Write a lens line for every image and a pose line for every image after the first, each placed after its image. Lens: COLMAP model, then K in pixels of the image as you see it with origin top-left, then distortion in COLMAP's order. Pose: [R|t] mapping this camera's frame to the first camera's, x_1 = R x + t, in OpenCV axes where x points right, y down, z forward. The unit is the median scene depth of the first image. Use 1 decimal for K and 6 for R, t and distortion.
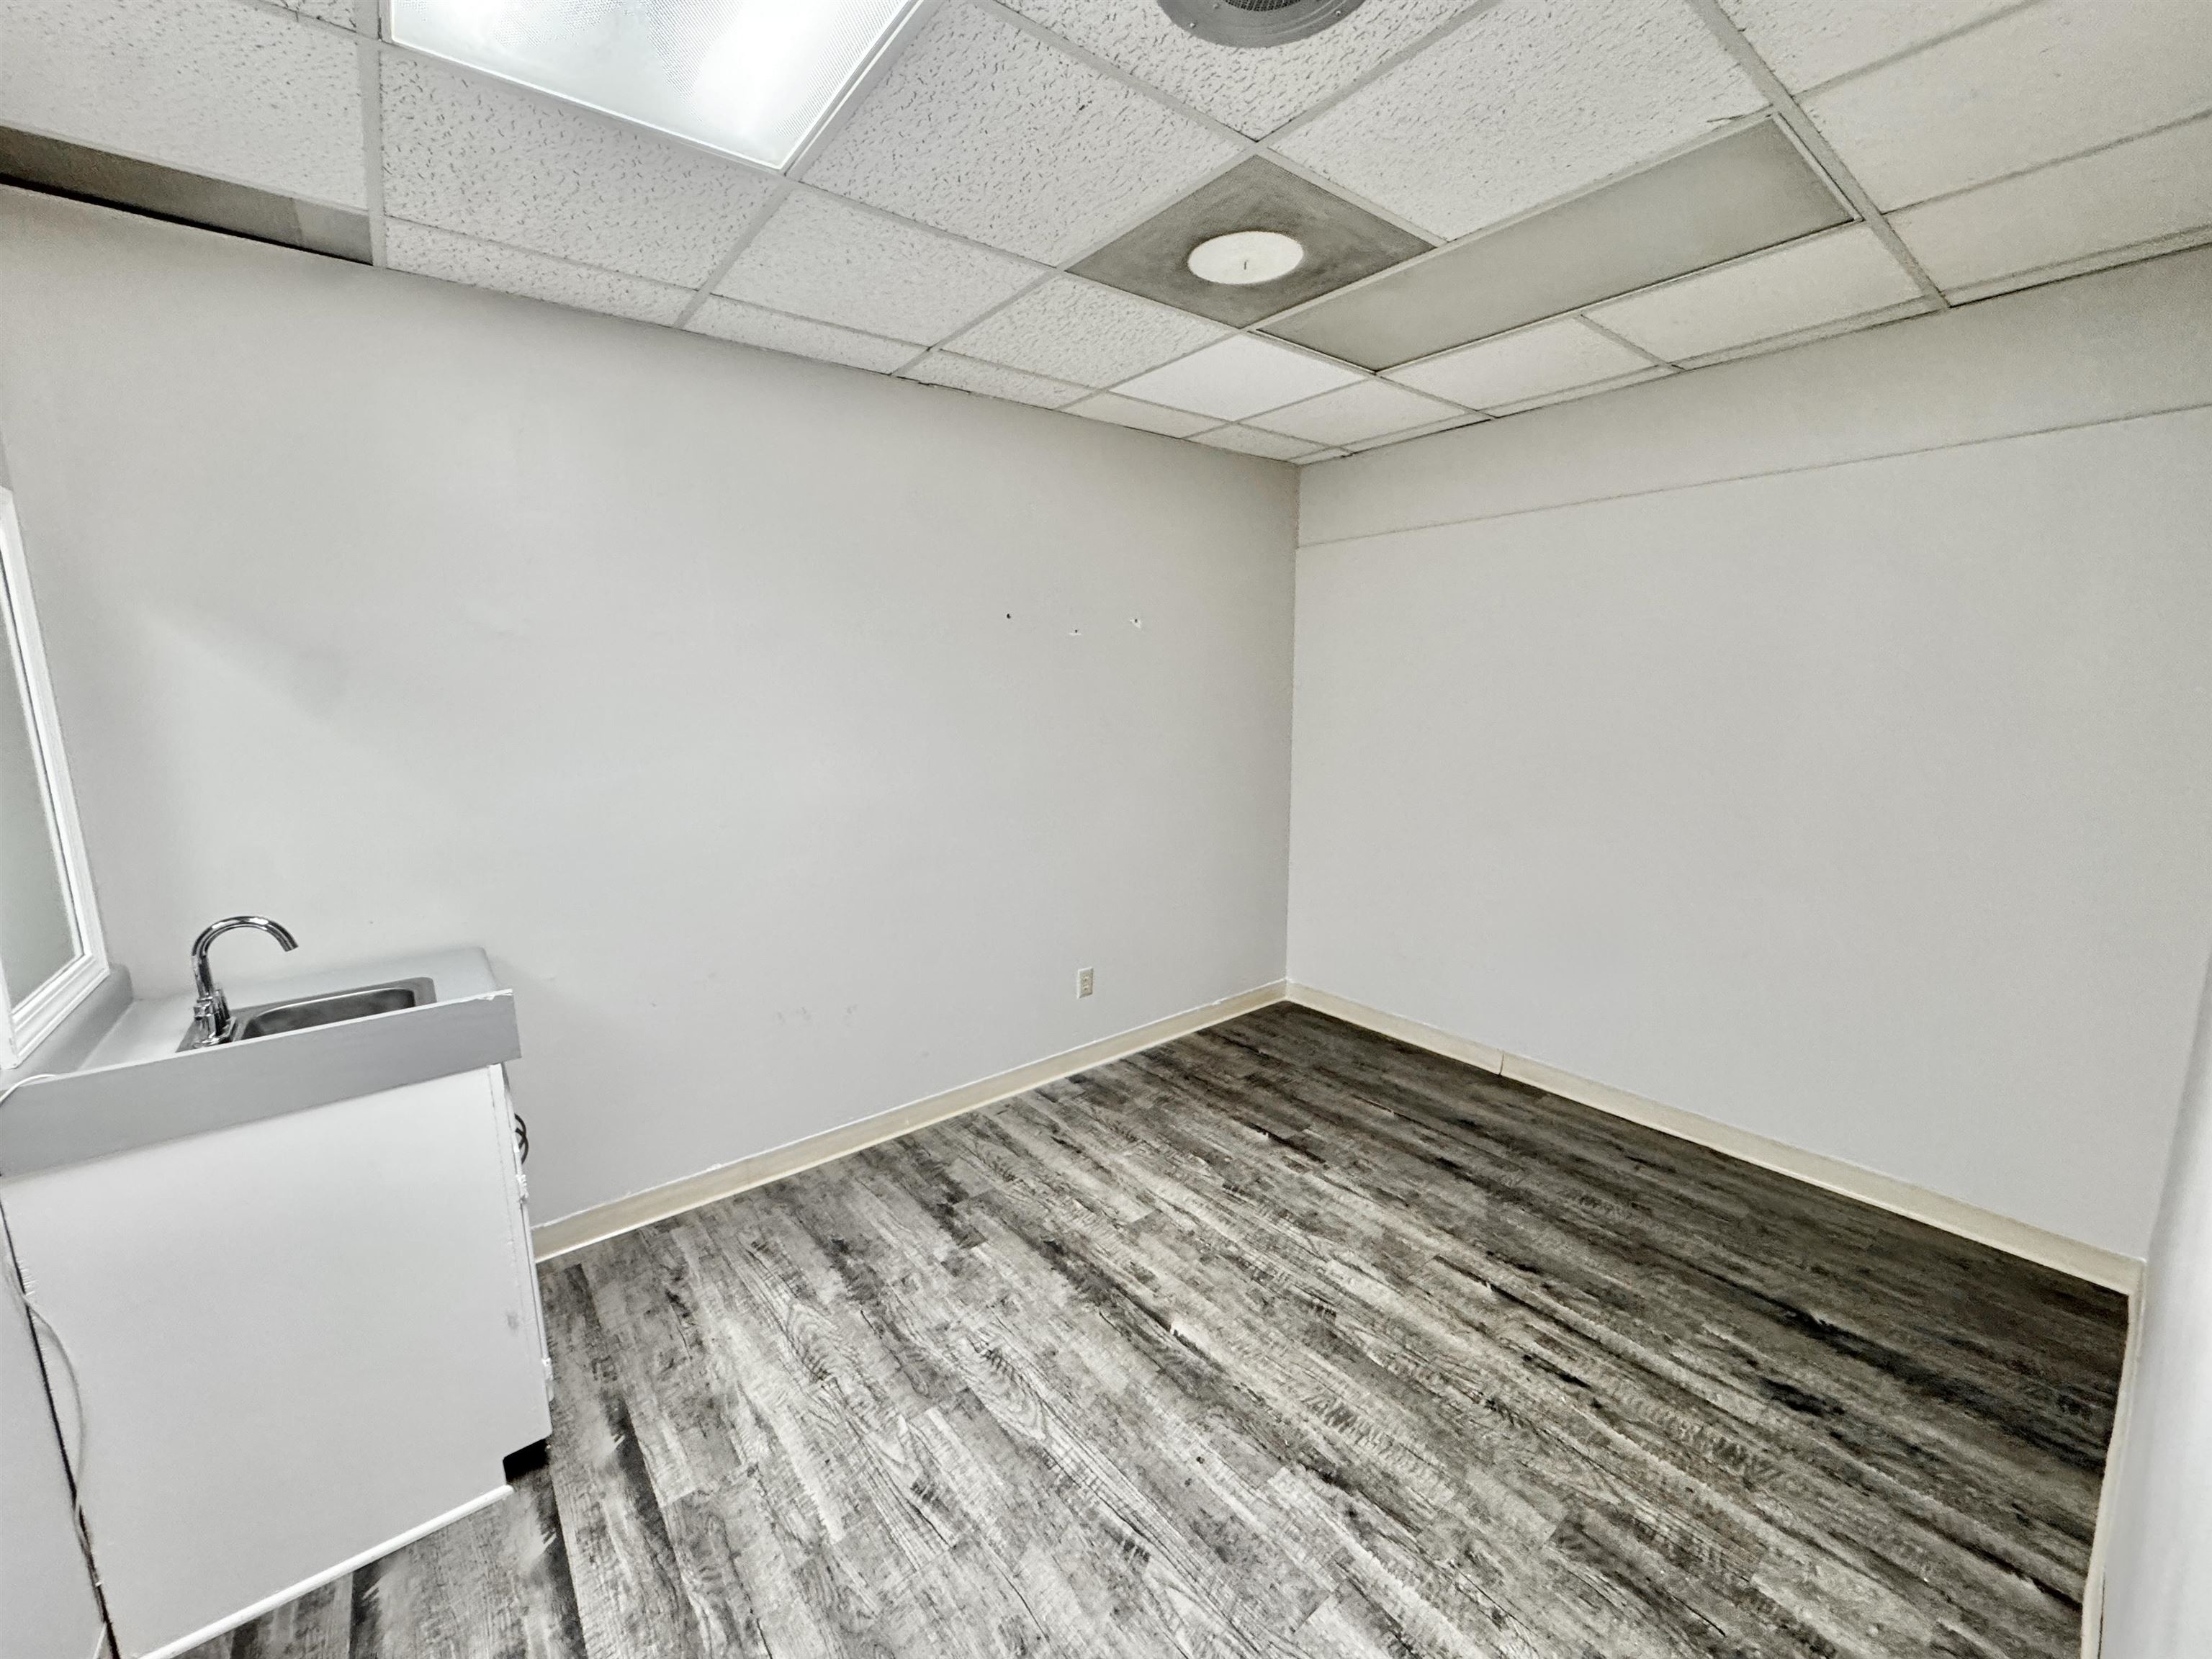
lens RADIAL K [[881.0, 0, 1101.4], [0, 881.0, 833.3], [0, 0, 1]] dist [-0.002101, 0.000378]
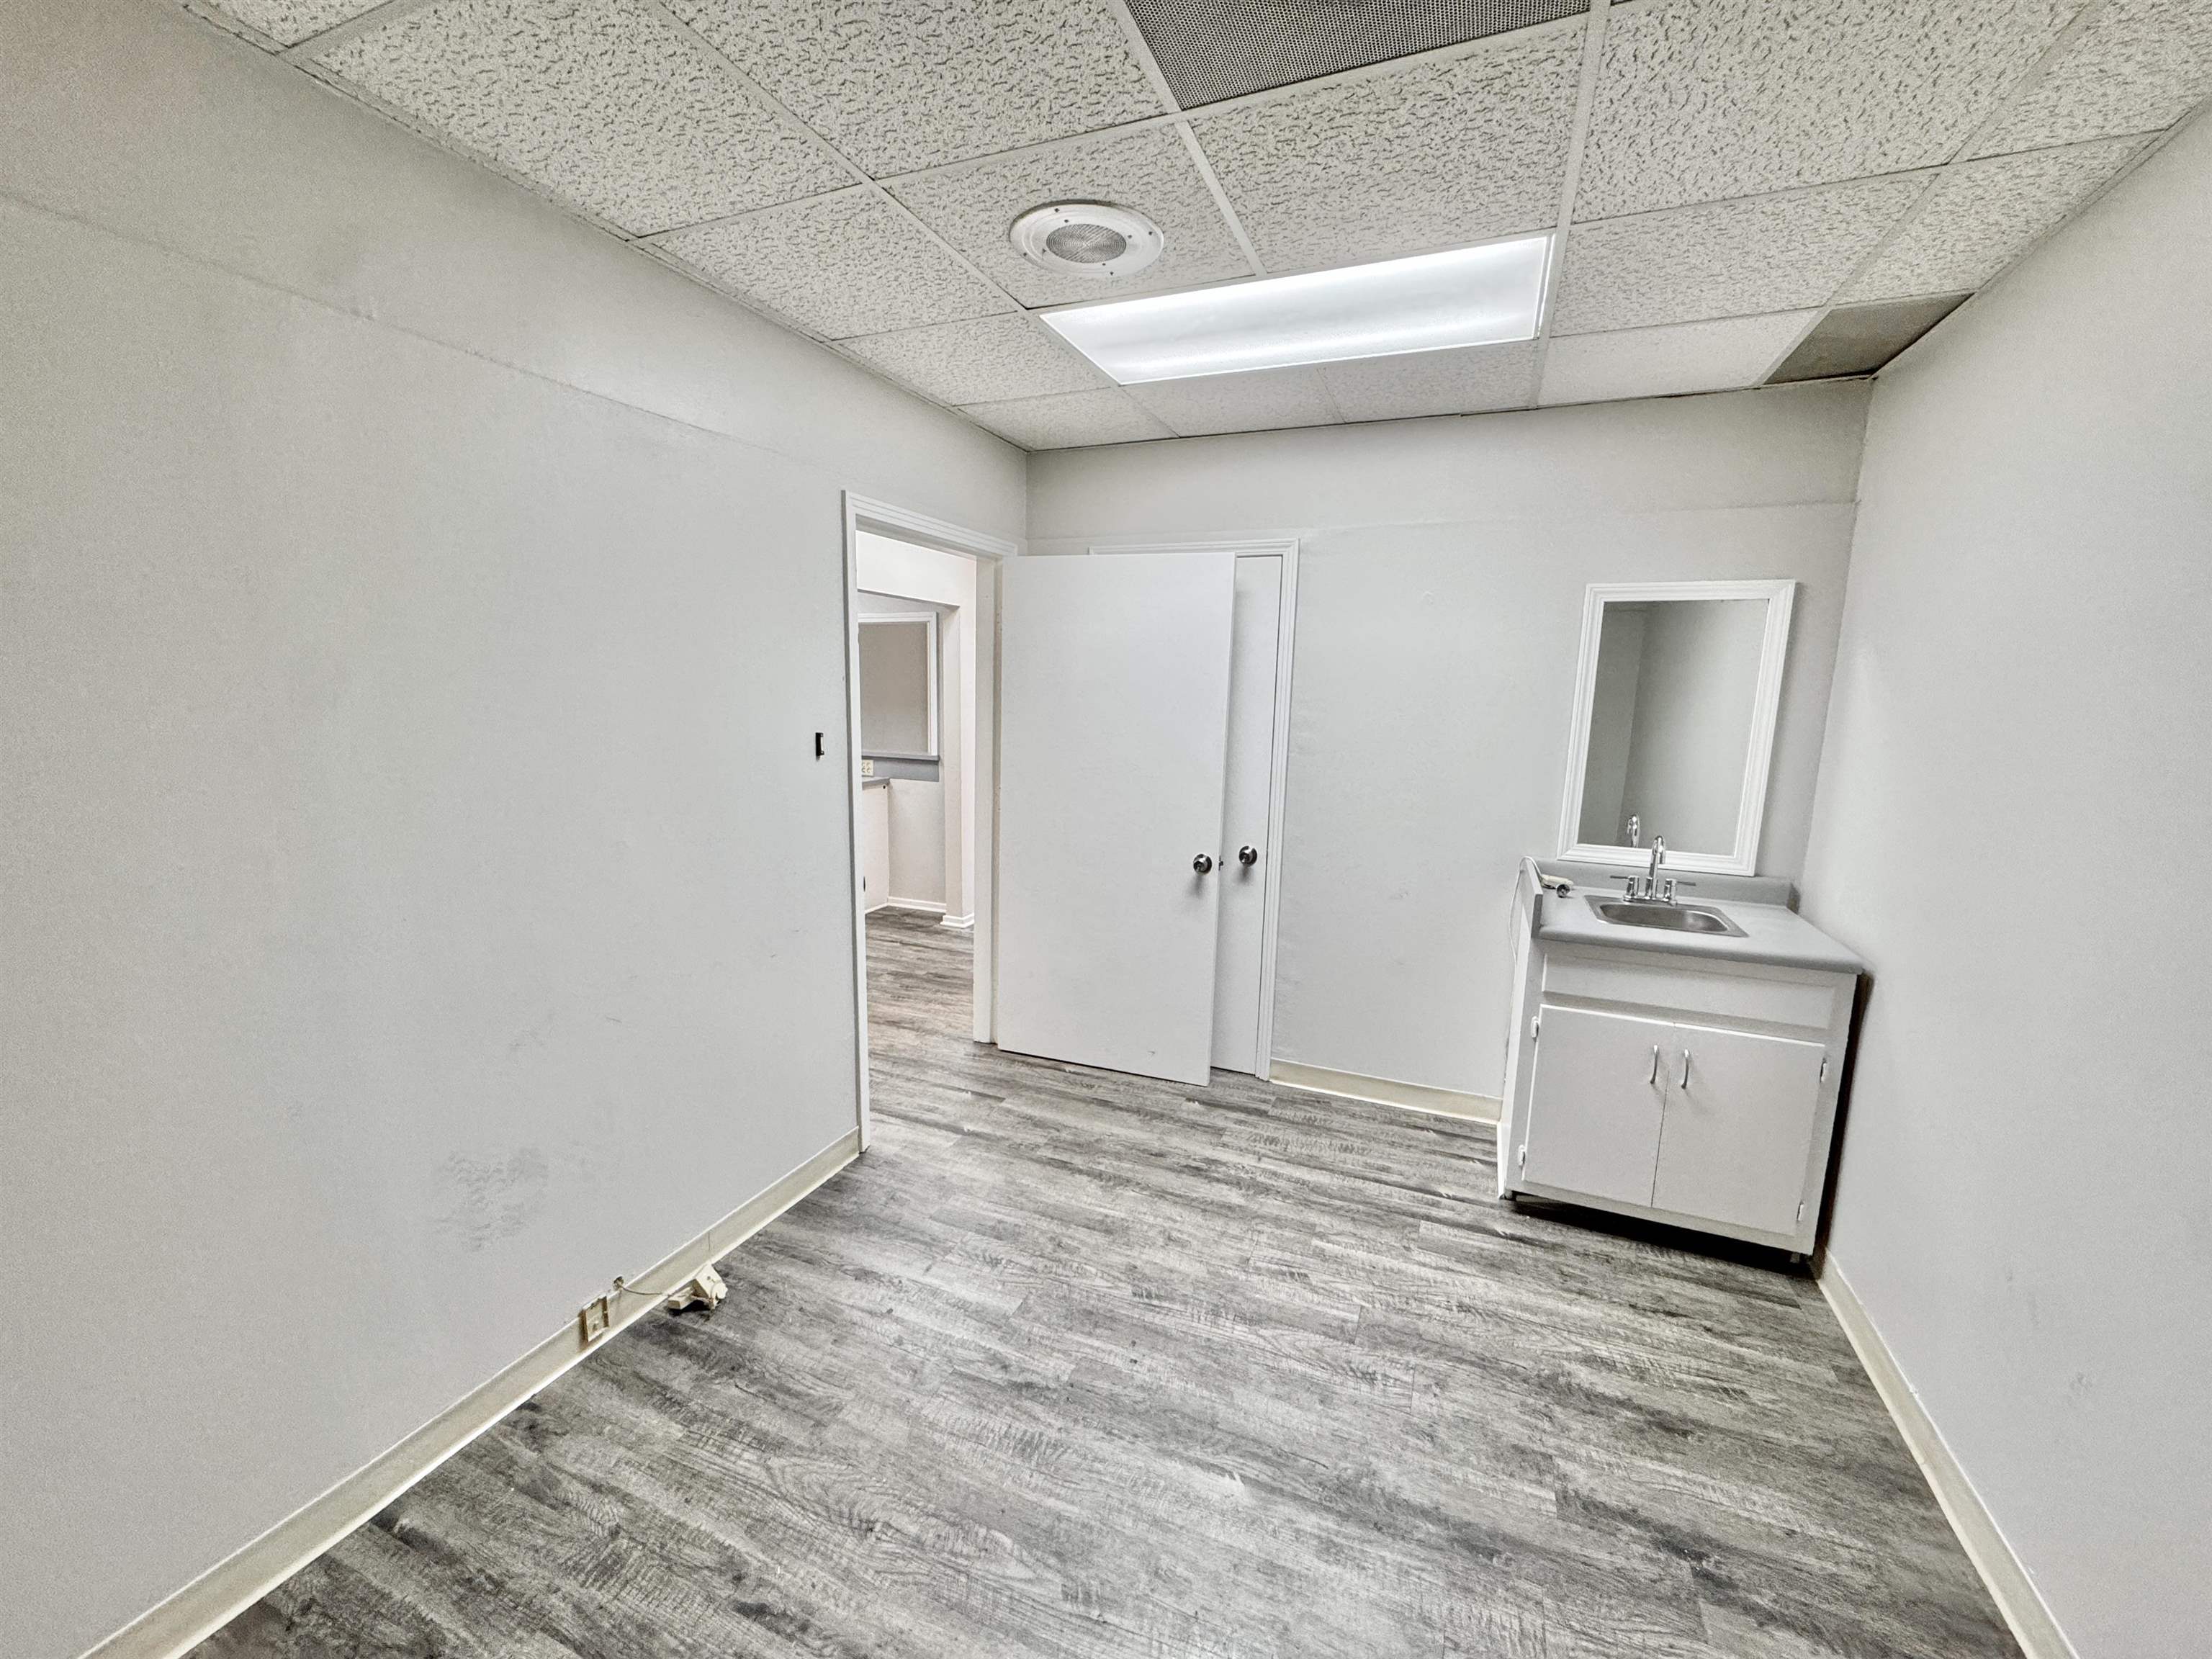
lens RADIAL K [[881.0, 0, 1098.8], [0, 881.0, 817.3], [0, 0, 1]] dist [-0.002101, 0.000378]
pose [[-0.881157, 0.062611, -0.468659, 0.631348], [-0.092484, 0.949225, 0.300698, -0.296467], [0.463690, 0.308306, -0.830626, 1.673358]]
